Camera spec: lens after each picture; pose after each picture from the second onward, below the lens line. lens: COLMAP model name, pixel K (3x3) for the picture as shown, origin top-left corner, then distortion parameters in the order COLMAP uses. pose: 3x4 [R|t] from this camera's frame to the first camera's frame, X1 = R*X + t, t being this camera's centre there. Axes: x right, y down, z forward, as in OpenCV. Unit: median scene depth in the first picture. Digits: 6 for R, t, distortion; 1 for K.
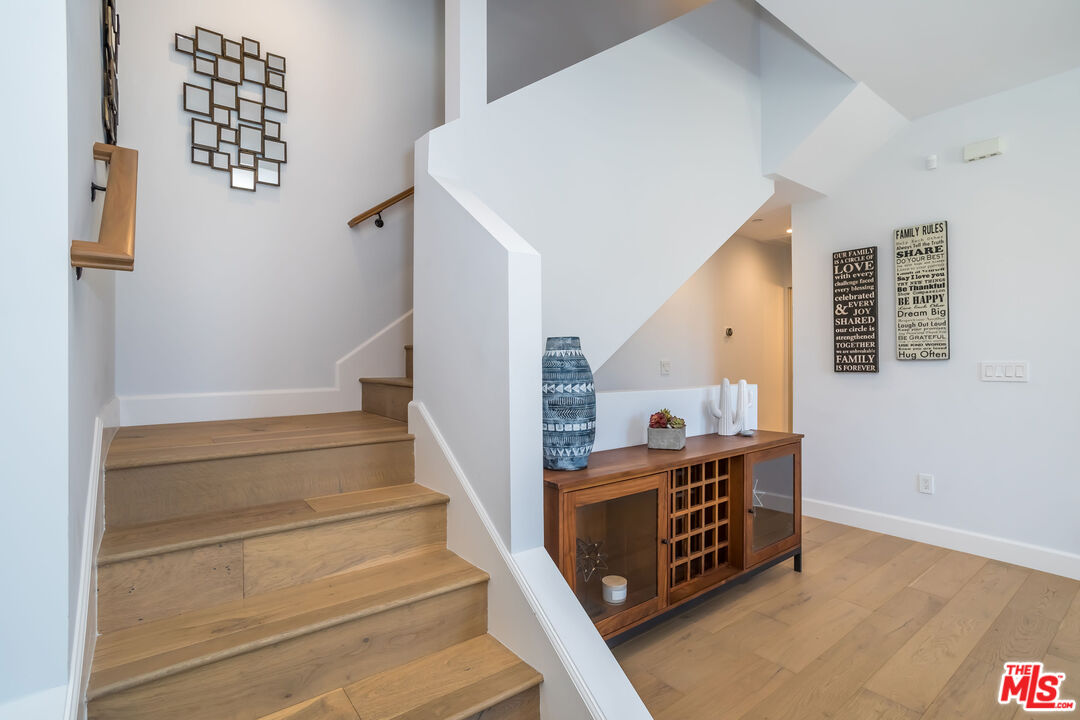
lens RADIAL K [[516.0, 0, 540.0], [0, 516.0, 360.0], [0, 0, 1]] dist [-0.042019, 0.027904]
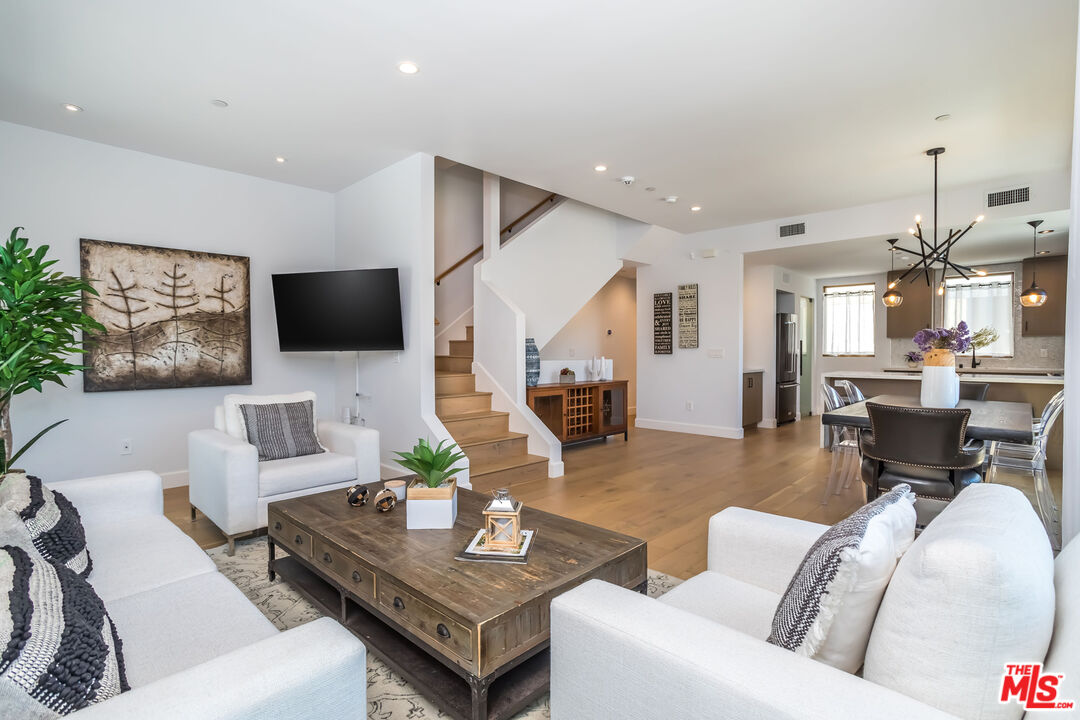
lens RADIAL K [[516.0, 0, 540.0], [0, 516.0, 360.0], [0, 0, 1]] dist [-0.042019, 0.027904]
pose [[0.989657, -0.000994, 0.143448, -0.204946], [-0.002013, 0.999781, 0.020813, 0.008212], [-0.143438, -0.020887, 0.989439, -1.229092]]
